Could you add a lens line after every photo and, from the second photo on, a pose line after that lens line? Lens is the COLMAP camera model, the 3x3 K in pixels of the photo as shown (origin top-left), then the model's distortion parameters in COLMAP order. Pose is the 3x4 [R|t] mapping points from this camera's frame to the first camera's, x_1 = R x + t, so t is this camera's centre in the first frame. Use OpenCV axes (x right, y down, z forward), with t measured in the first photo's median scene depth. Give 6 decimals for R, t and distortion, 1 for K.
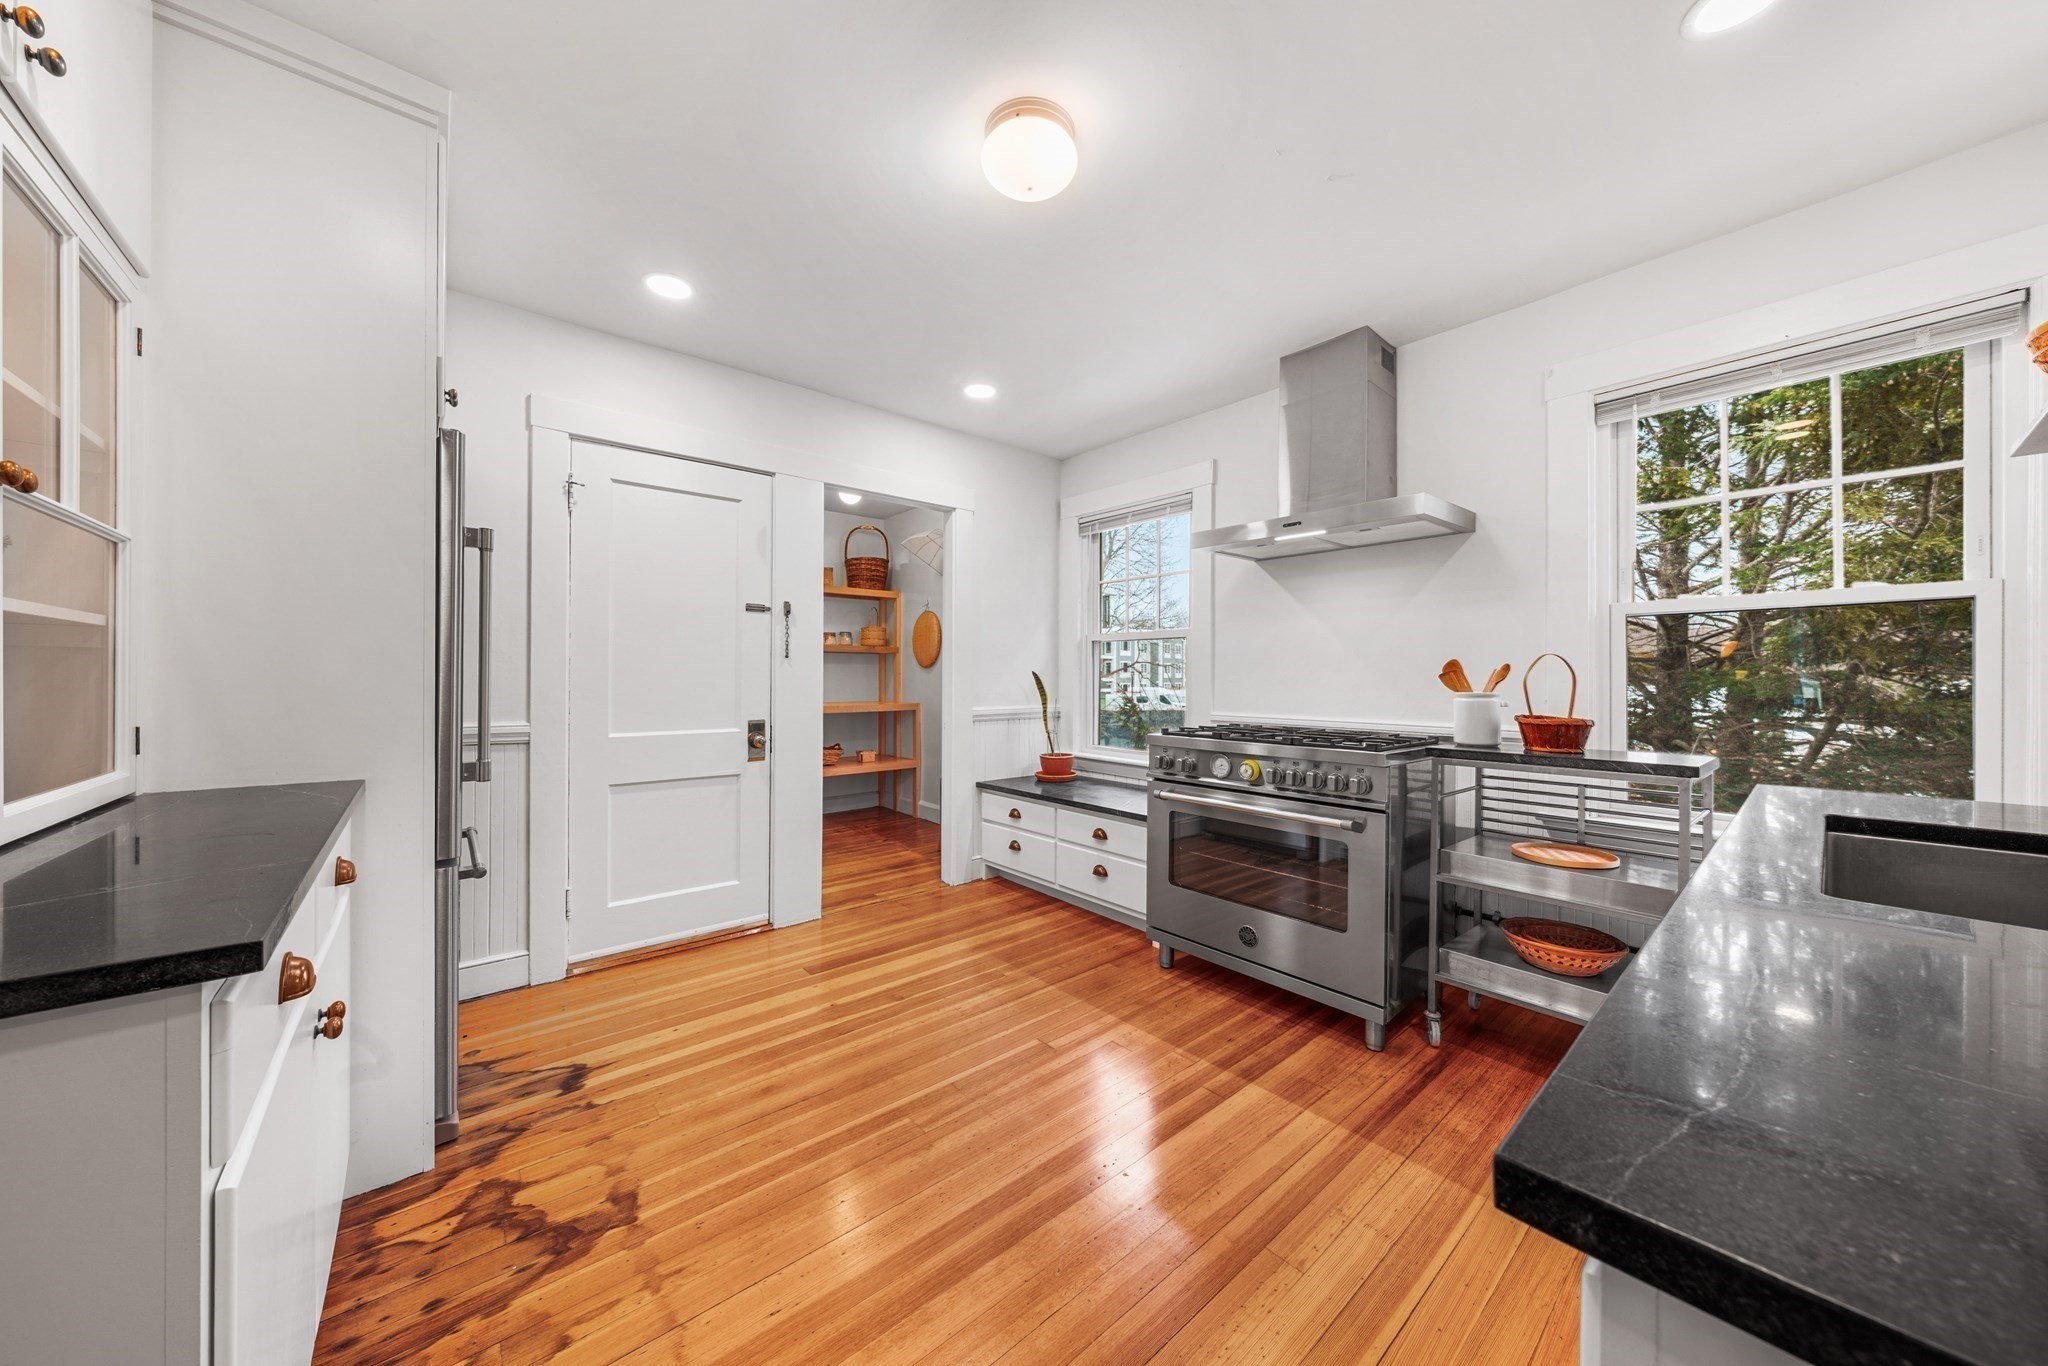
lens RADIAL K [[693.1, 0, 1025.9], [0, 693.1, 677.7], [0, 0, 1]] dist [-0.002691, -0.000049]
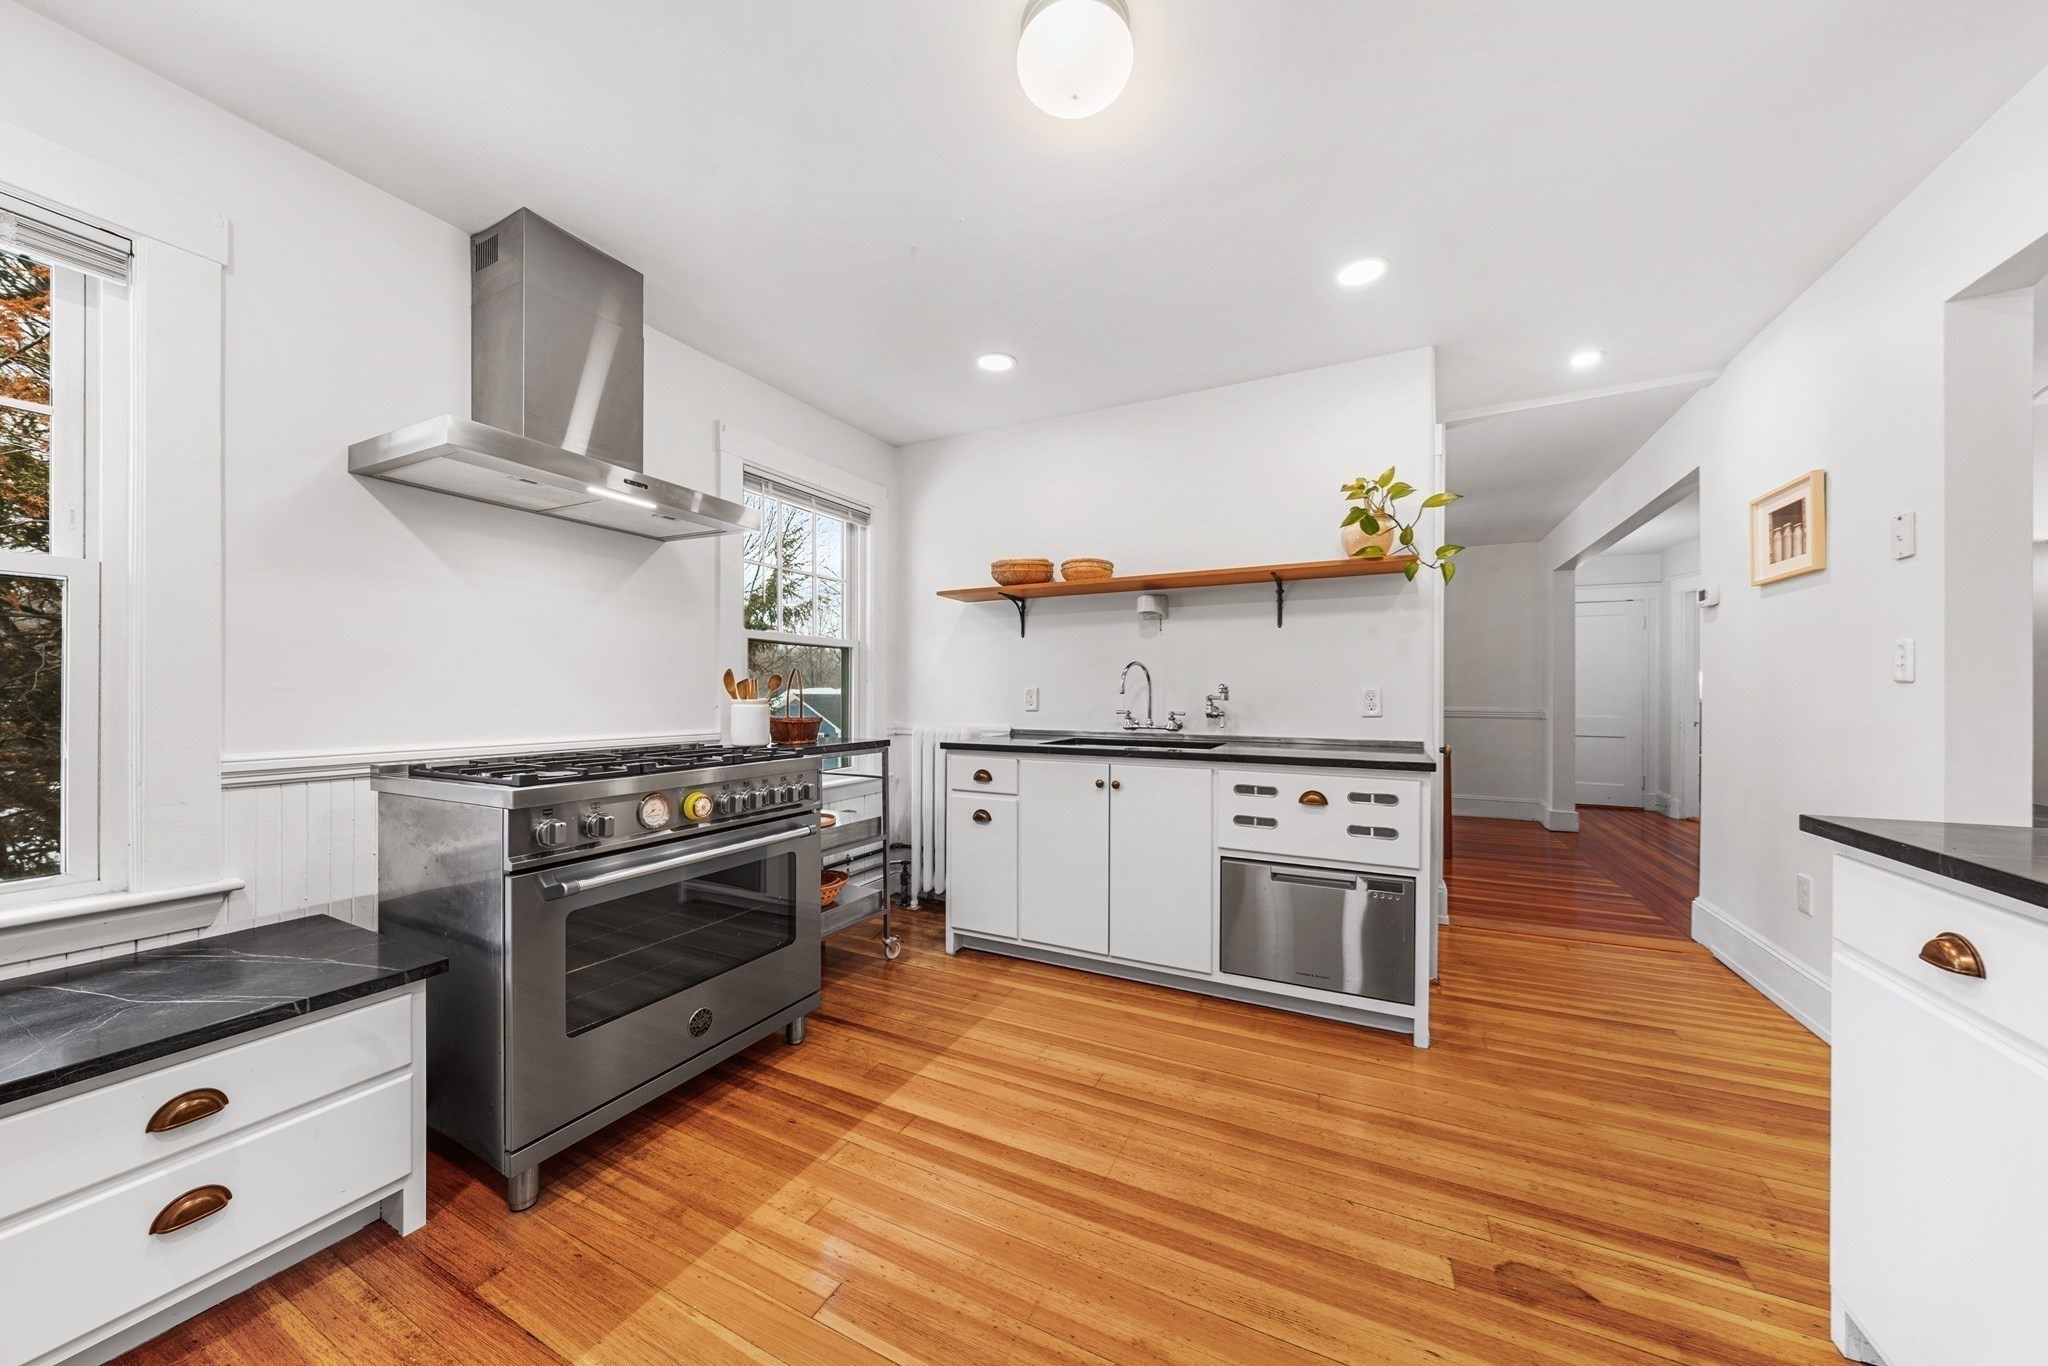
lens RADIAL K [[694.6, 0, 1023.9], [0, 694.6, 692.6], [0, 0, 1]] dist [-0.002264, 0.000408]
pose [[-0.383120, -0.004855, 0.923686, -0.627704], [-0.004875, 0.999983, 0.003234, 0.006465], [-0.923686, -0.003264, -0.383137, 1.157718]]
